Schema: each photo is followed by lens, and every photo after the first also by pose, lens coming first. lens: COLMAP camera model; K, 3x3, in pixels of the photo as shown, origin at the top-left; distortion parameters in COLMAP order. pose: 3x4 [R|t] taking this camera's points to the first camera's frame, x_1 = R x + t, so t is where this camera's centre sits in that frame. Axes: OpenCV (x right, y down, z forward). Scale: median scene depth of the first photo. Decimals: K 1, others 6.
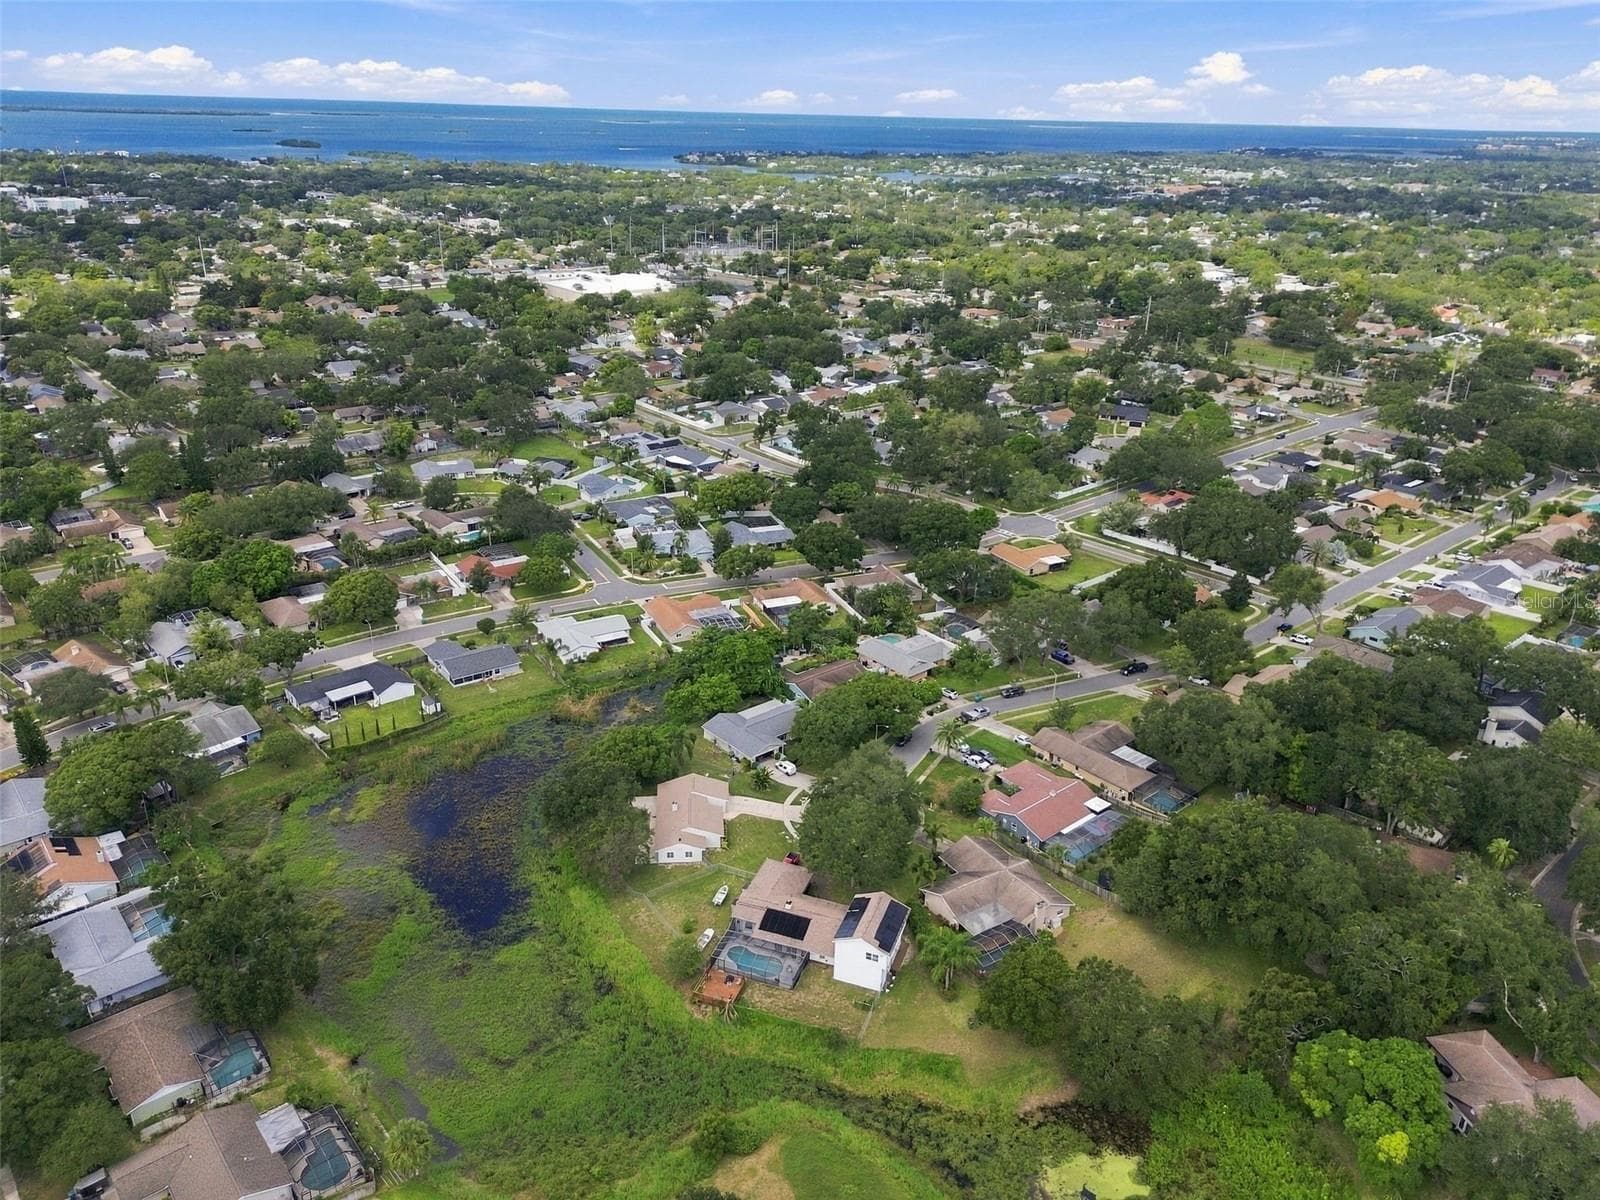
lens RADIAL K [[1148.1, 0, 796.0], [0, 1148.1, 560.6], [0, 0, 1]] dist [0.091790, -0.199436]
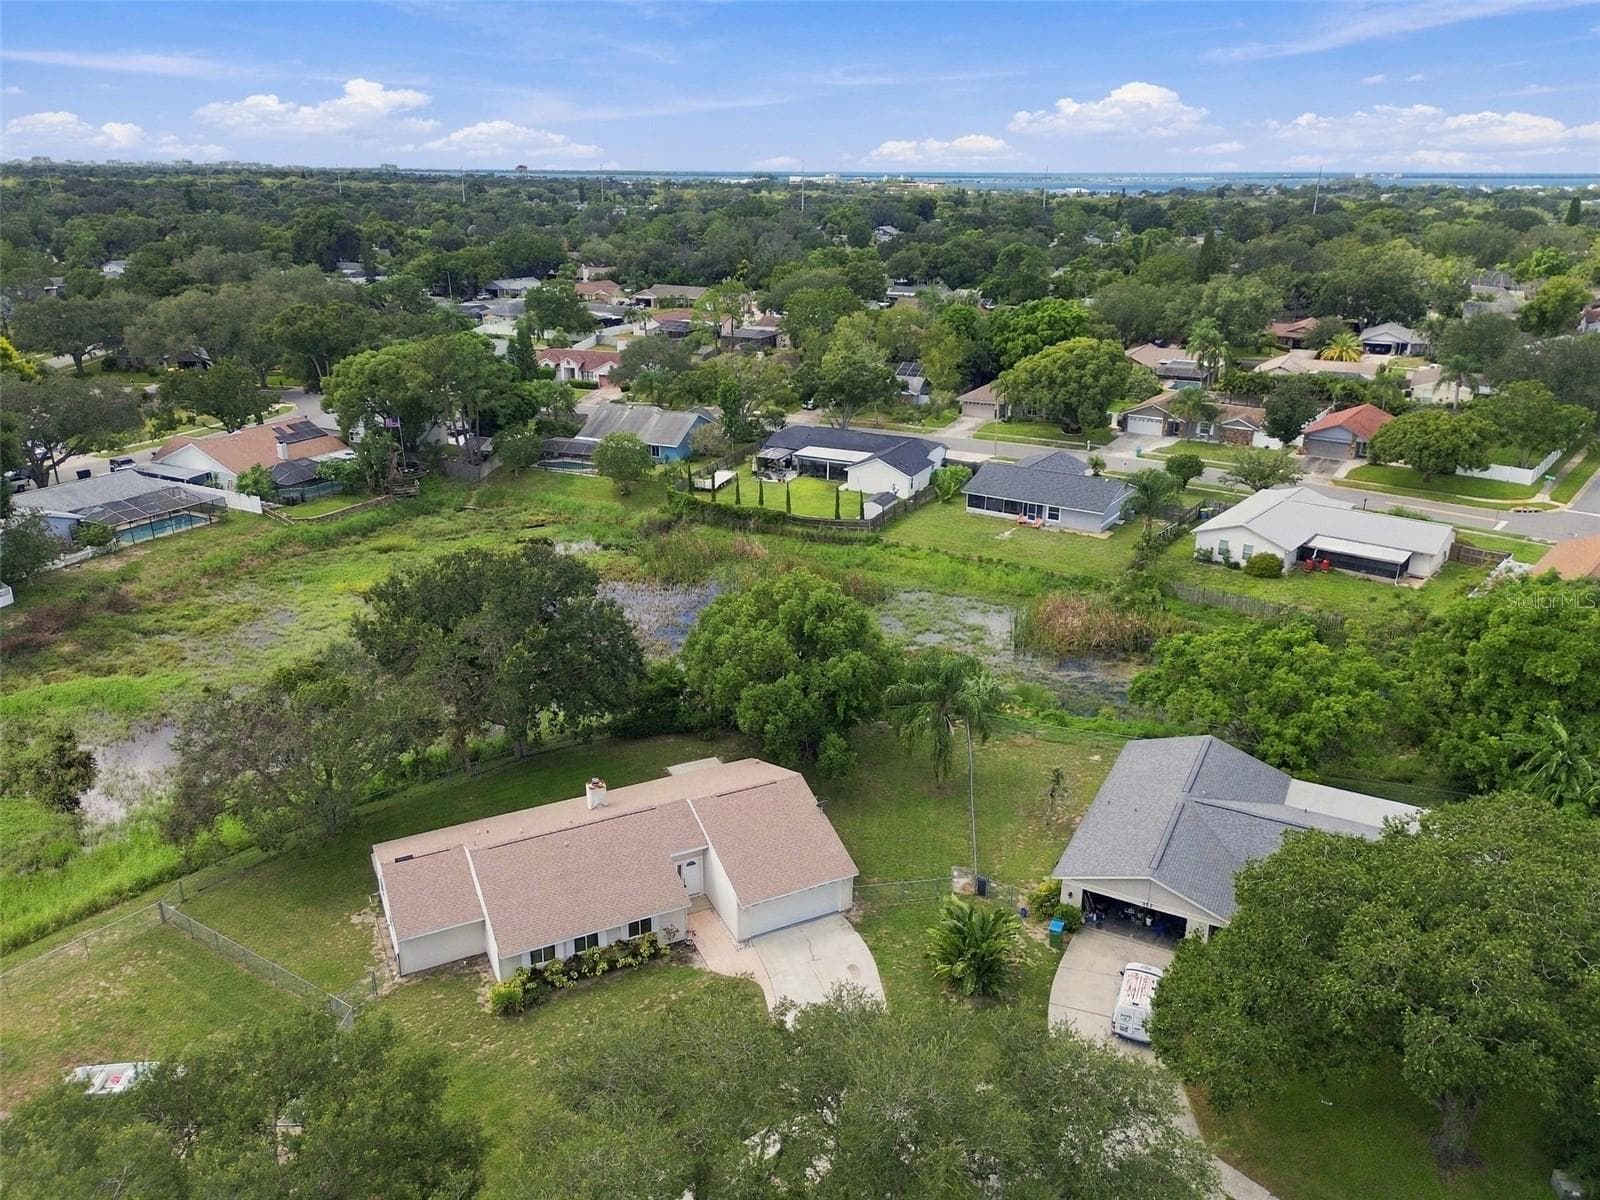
lens RADIAL K [[1150.5, 0, 800.0], [0, 1150.5, 600.0], [0, 0, 1]] dist [0.059069, -0.080271]
pose [[0.362356, 0.302554, -0.881566, 0.111483], [-0.325619, 0.927341, 0.184423, 0.068454], [0.873310, 0.220228, 0.434545, 0.646570]]
